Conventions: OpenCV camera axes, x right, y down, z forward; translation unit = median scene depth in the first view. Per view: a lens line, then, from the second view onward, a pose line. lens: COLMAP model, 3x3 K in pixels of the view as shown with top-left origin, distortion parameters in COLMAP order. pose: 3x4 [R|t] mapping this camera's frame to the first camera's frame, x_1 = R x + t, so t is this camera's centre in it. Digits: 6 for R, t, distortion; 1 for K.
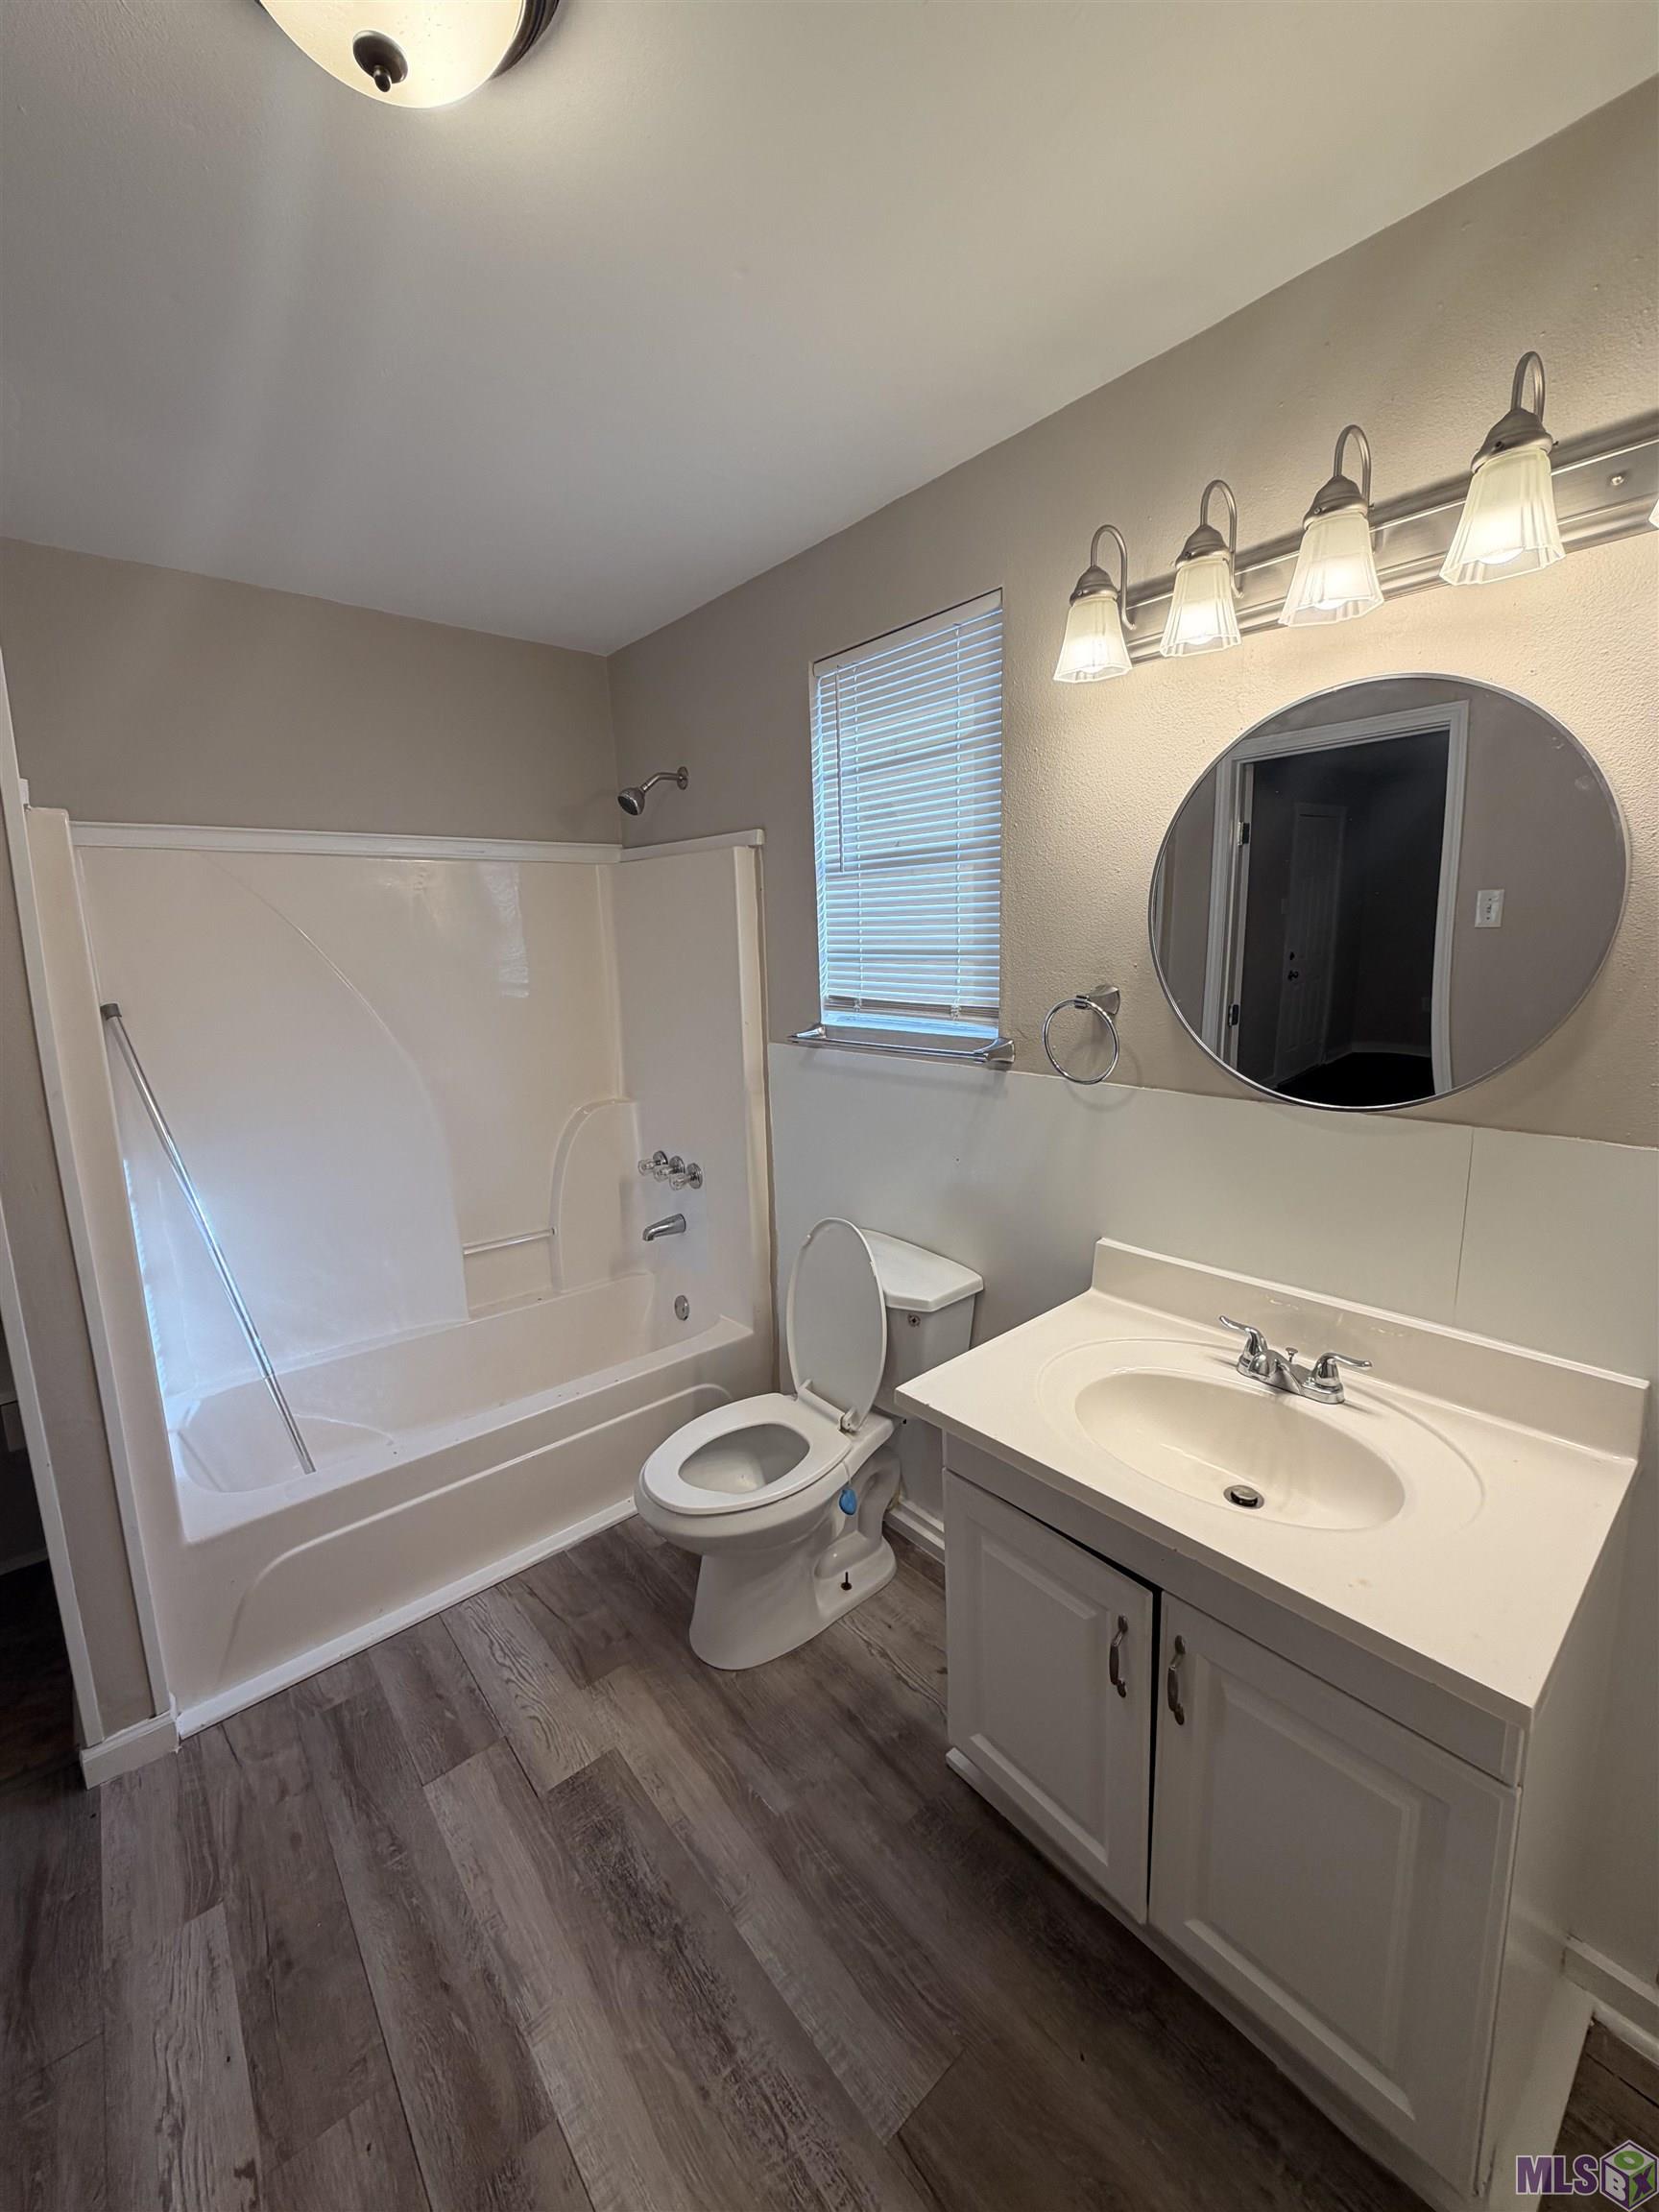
lens RADIAL K [[879.2, 0, 829.4], [0, 879.2, 1098.6], [0, 0, 1]] dist [-0.000661, -0.000034]
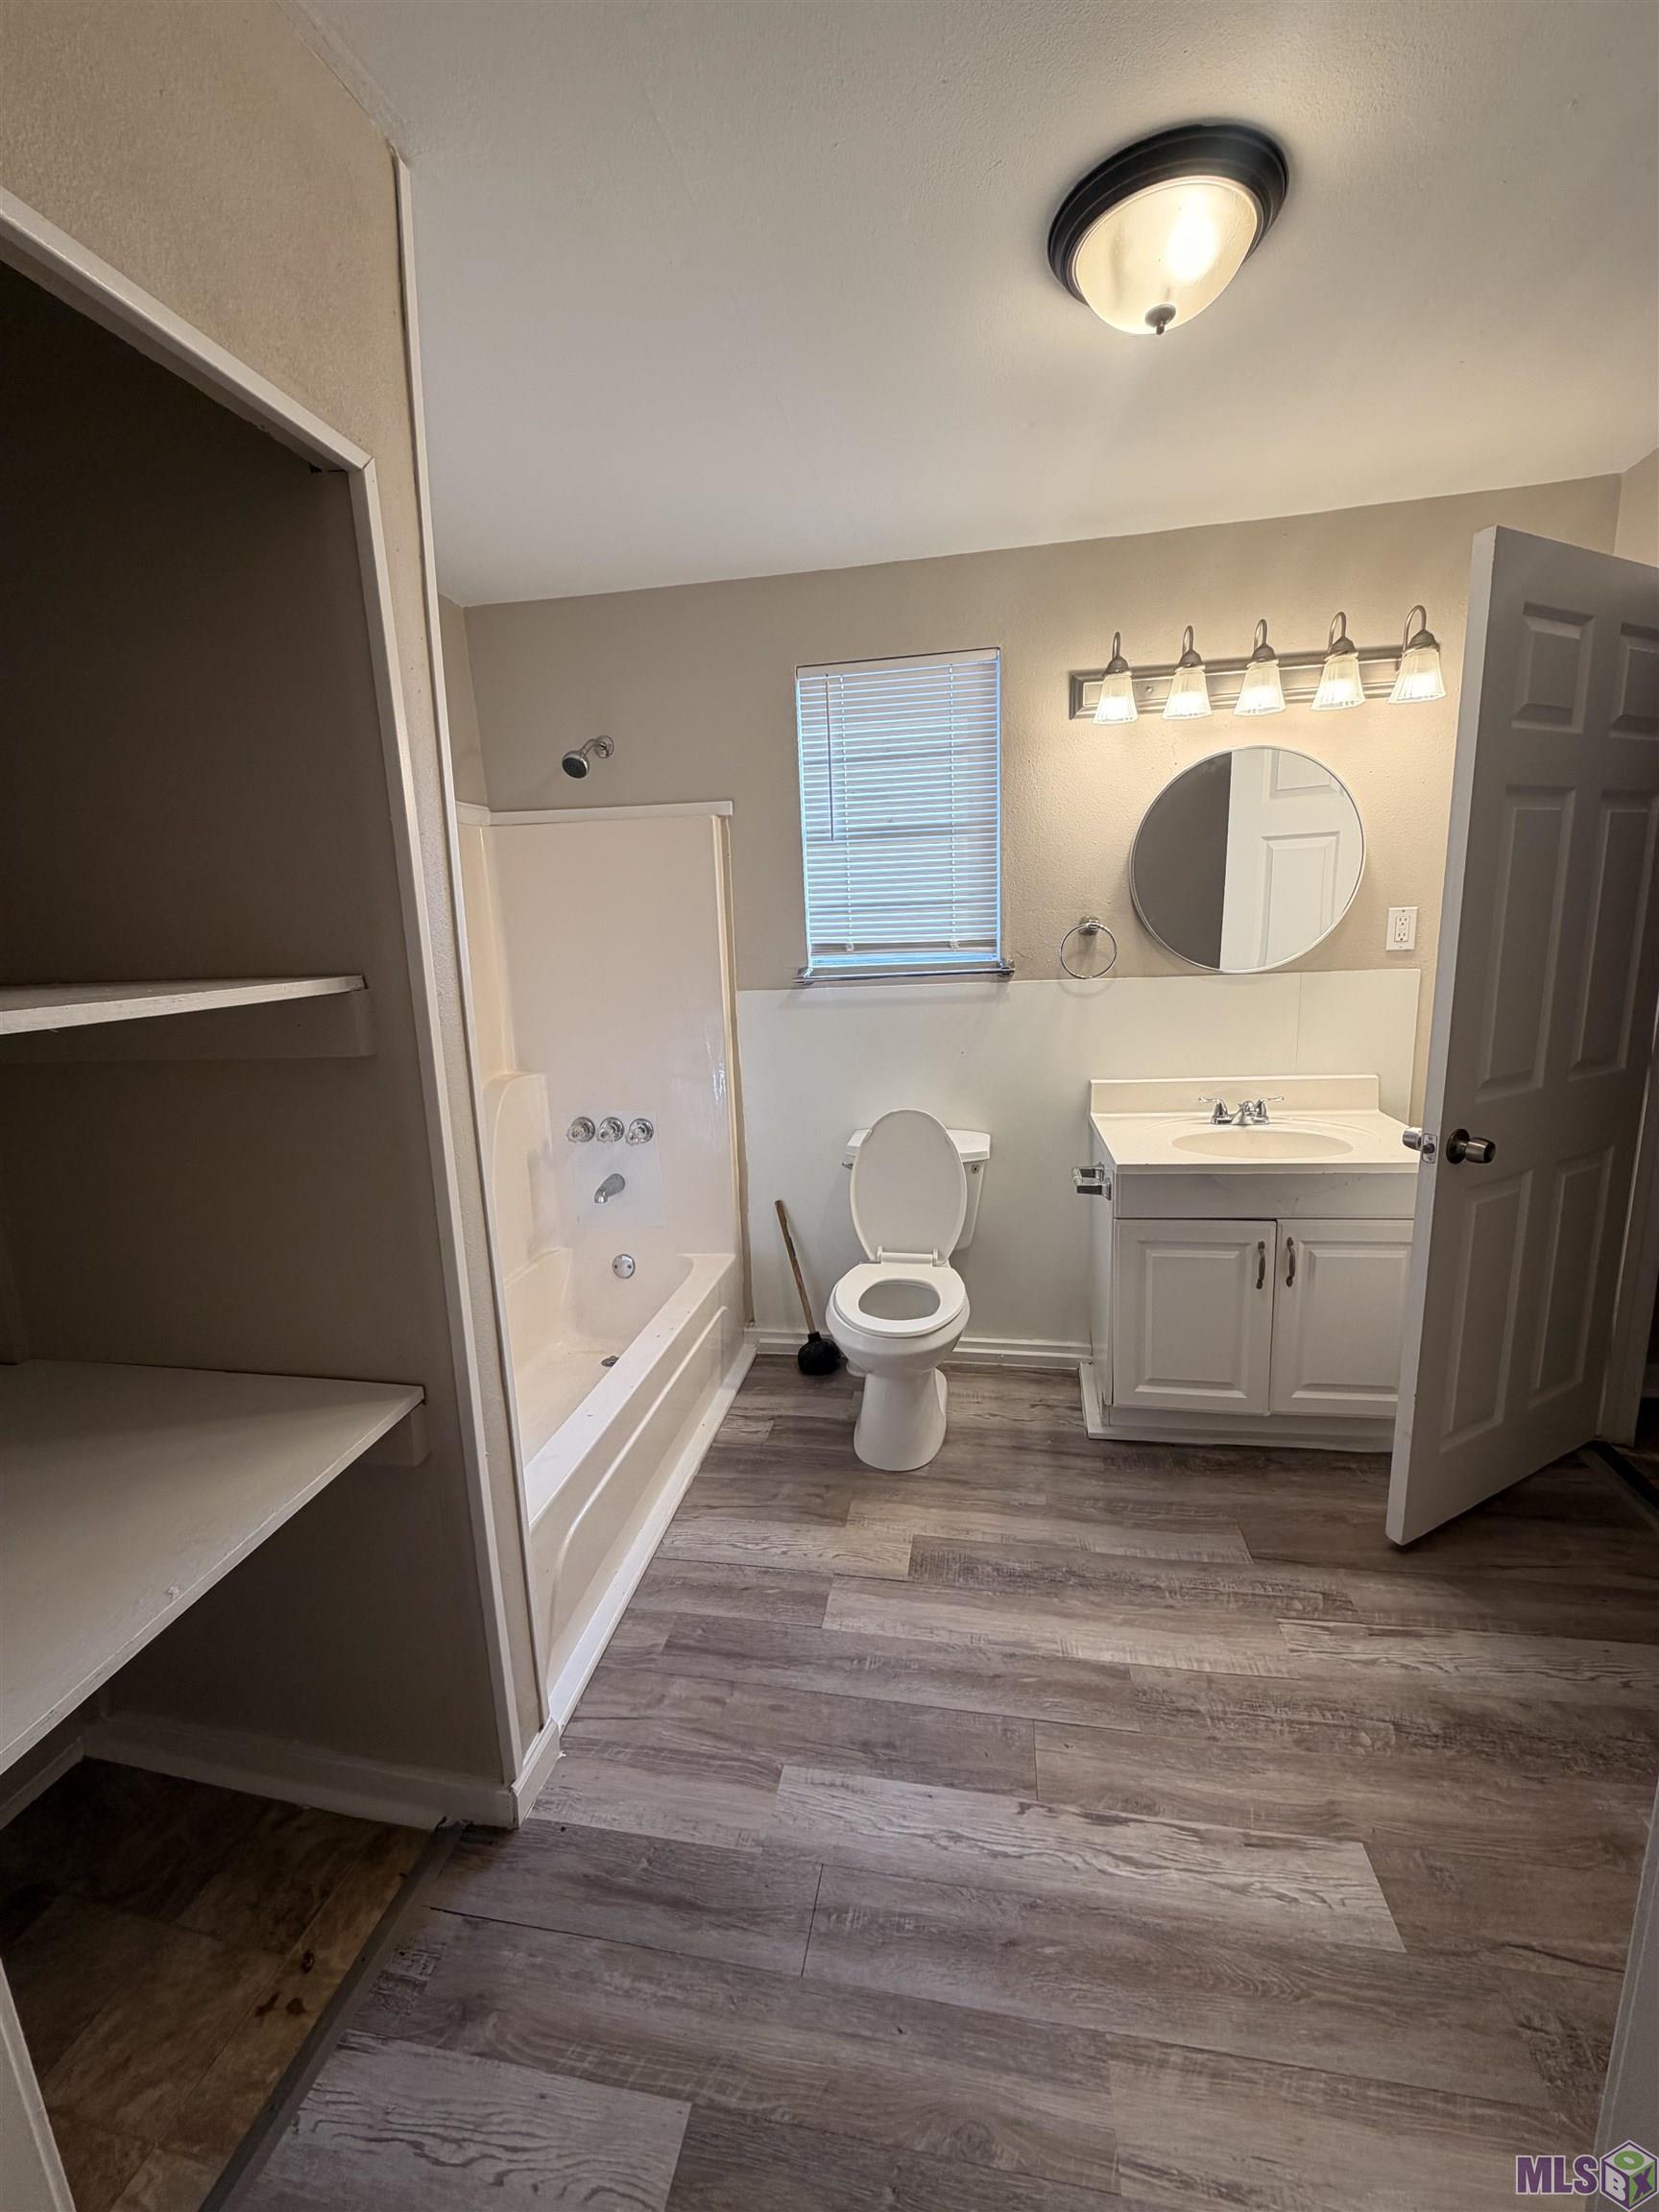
lens RADIAL K [[879.2, 0, 829.4], [0, 879.2, 1098.6], [0, 0, 1]] dist [-0.000661, -0.000034]
pose [[0.771115, -0.126171, 0.624069, -0.981877], [0.135876, 0.990199, 0.032302, 0.074031], [-0.622028, 0.059888, 0.780701, 0.072062]]
